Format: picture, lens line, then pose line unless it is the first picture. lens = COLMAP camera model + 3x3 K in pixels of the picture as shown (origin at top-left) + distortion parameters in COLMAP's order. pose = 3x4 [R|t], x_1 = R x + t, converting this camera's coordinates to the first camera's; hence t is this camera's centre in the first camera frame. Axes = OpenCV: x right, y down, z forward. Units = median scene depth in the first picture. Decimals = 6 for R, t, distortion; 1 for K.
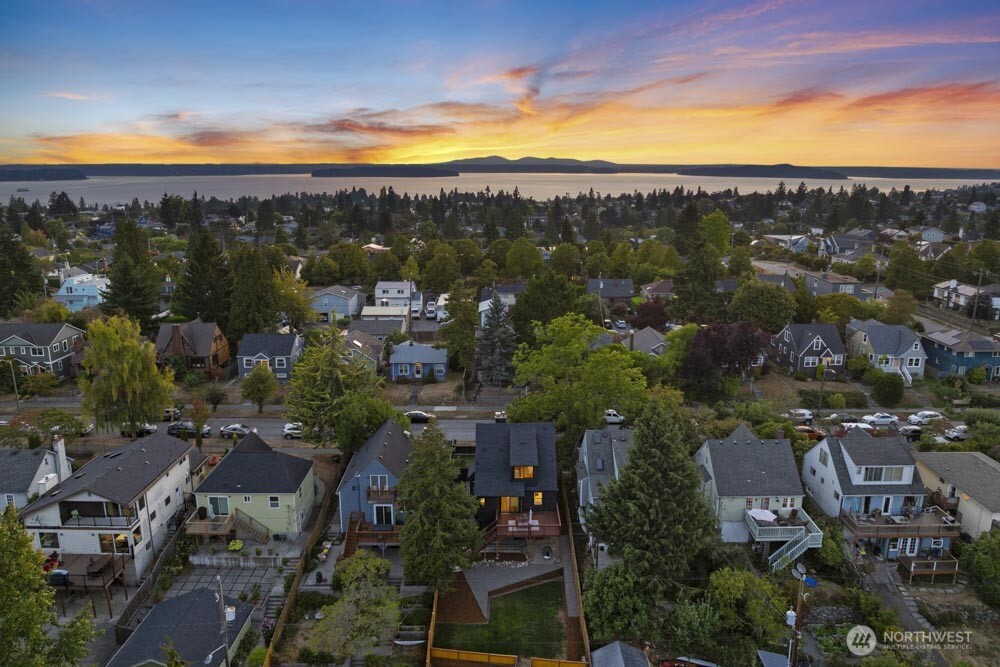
lens RADIAL K [[710.6, 0, 500.0], [0, 710.6, 333.5], [0, 0, 1]] dist [-0.026422, -0.004164]
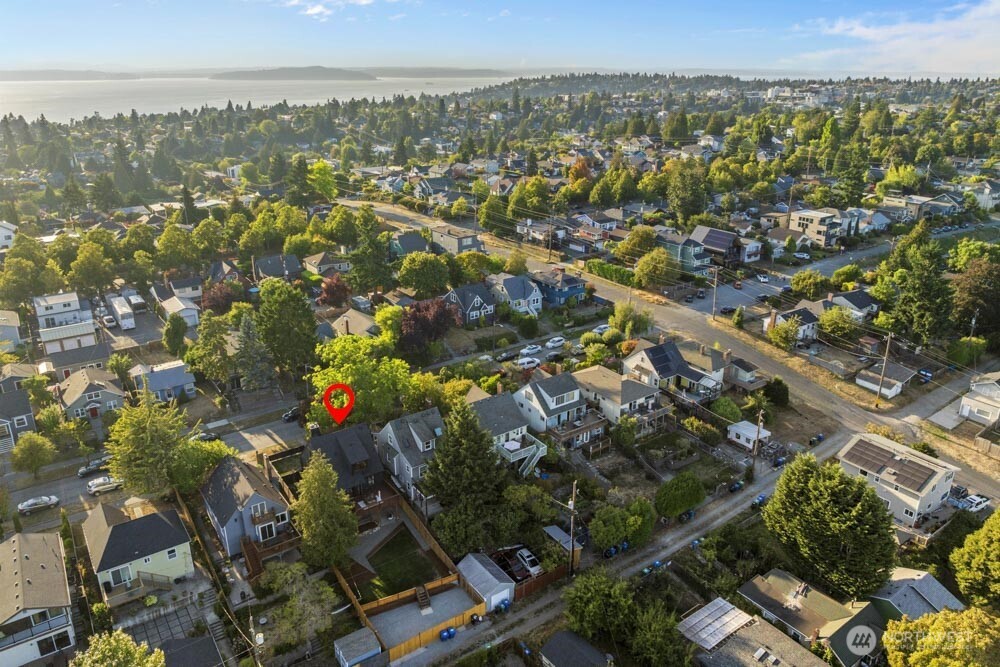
lens RADIAL K [[710.6, 0, 500.0], [0, 710.6, 333.5], [0, 0, 1]] dist [-0.026422, -0.004164]
pose [[0.814793, -0.208722, 0.540876, -0.425720], [0.134821, 0.975584, 0.173375, -0.247575], [-0.563857, -0.068343, 0.823040, -0.247576]]
